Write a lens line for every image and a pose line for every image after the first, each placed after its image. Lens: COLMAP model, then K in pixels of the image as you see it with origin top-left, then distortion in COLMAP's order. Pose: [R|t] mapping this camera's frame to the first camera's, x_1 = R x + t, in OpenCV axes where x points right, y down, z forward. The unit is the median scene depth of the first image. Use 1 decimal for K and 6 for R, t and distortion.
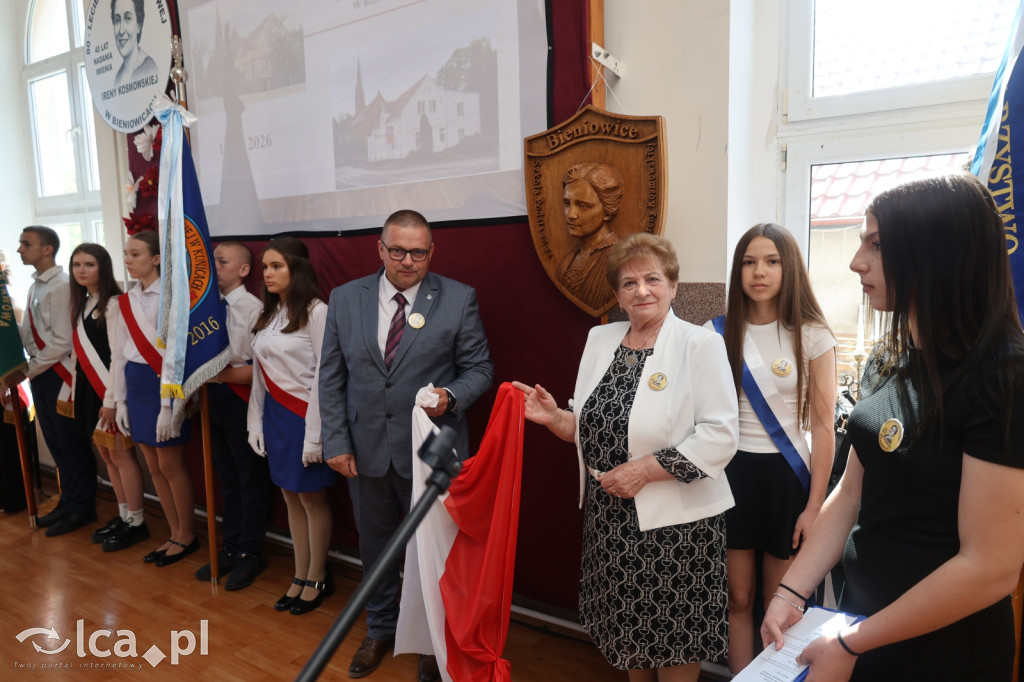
lens RADIAL K [[703.2, 0, 512.5], [0, 703.2, 340.2], [0, 0, 1]] dist [-0.001000, 0.001203]
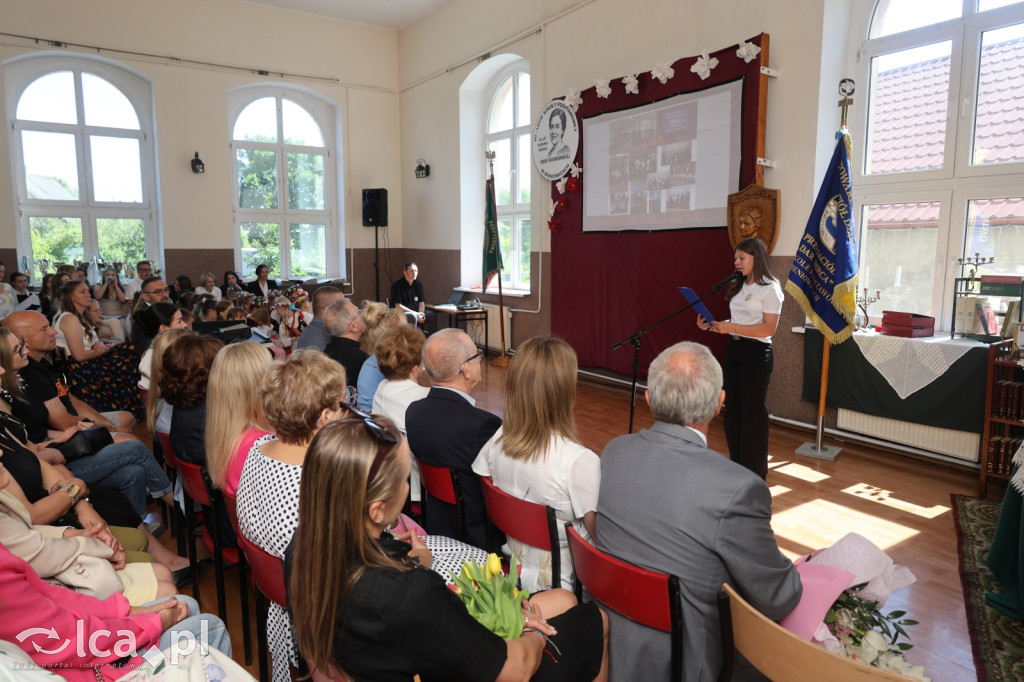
lens RADIAL K [[705.2, 0, 511.8], [0, 705.2, 341.7], [0, 0, 1]] dist [-0.003092, 0.000317]
pose [[0.913409, 0.077236, -0.399647, 0.282368], [-0.067675, 0.996983, 0.038004, 0.145570], [0.401377, -0.007667, 0.915881, -1.256896]]
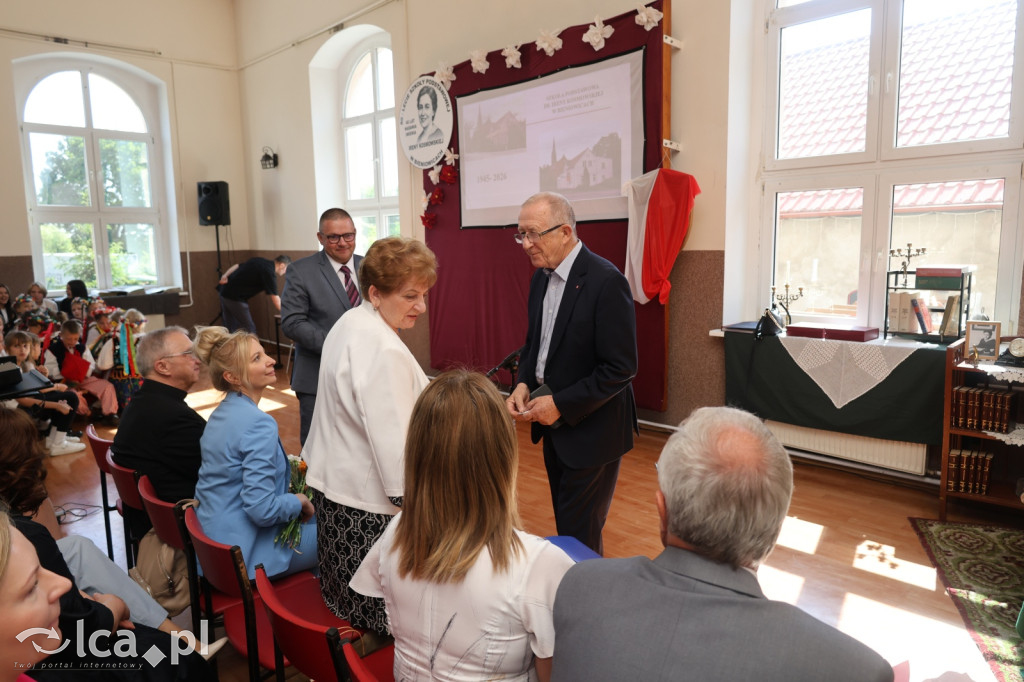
lens RADIAL K [[706.5, 0, 512.3], [0, 706.5, 342.8], [0, 0, 1]] dist [-0.011712, -0.000716]
pose [[0.975031, 0.035023, -0.219291, 0.121774], [-0.028069, 0.999002, 0.034748, 0.111595], [0.220289, -0.027725, 0.975040, -0.964884]]
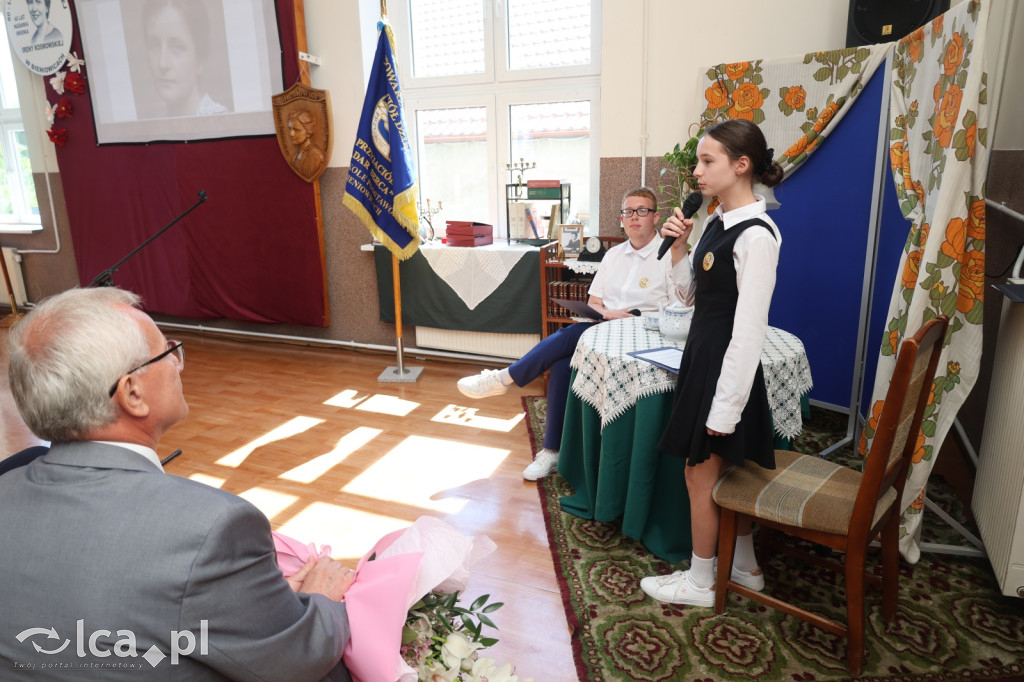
lens RADIAL K [[698.9, 0, 519.0], [0, 698.9, 345.1], [0, 0, 1]] dist [-0.017540, 0.004357]
pose [[0.987610, -0.035219, 0.152923, 0.324468], [0.014070, 0.990438, 0.137240, 0.140255], [-0.156294, -0.133389, 0.978662, -1.004312]]
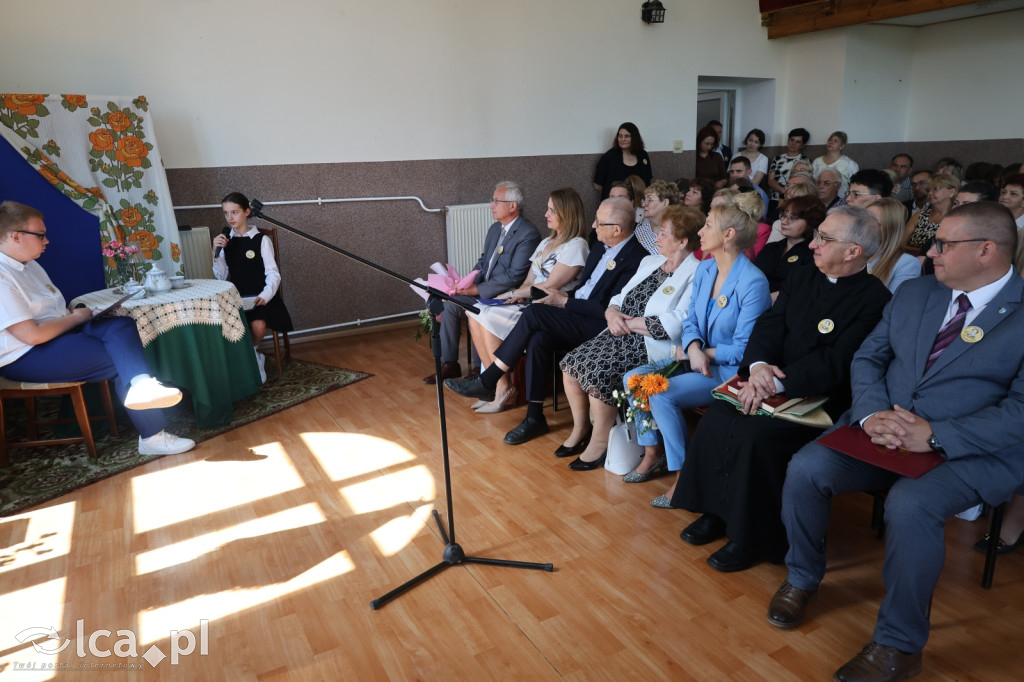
lens RADIAL K [[705.2, 0, 511.8], [0, 705.2, 341.7], [0, 0, 1]] dist [-0.003092, 0.000317]
pose [[-0.897378, -0.038593, 0.439572, -0.566941], [0.105743, 0.948334, 0.299133, -0.008203], [-0.428406, 0.314917, -0.846933, 0.795470]]
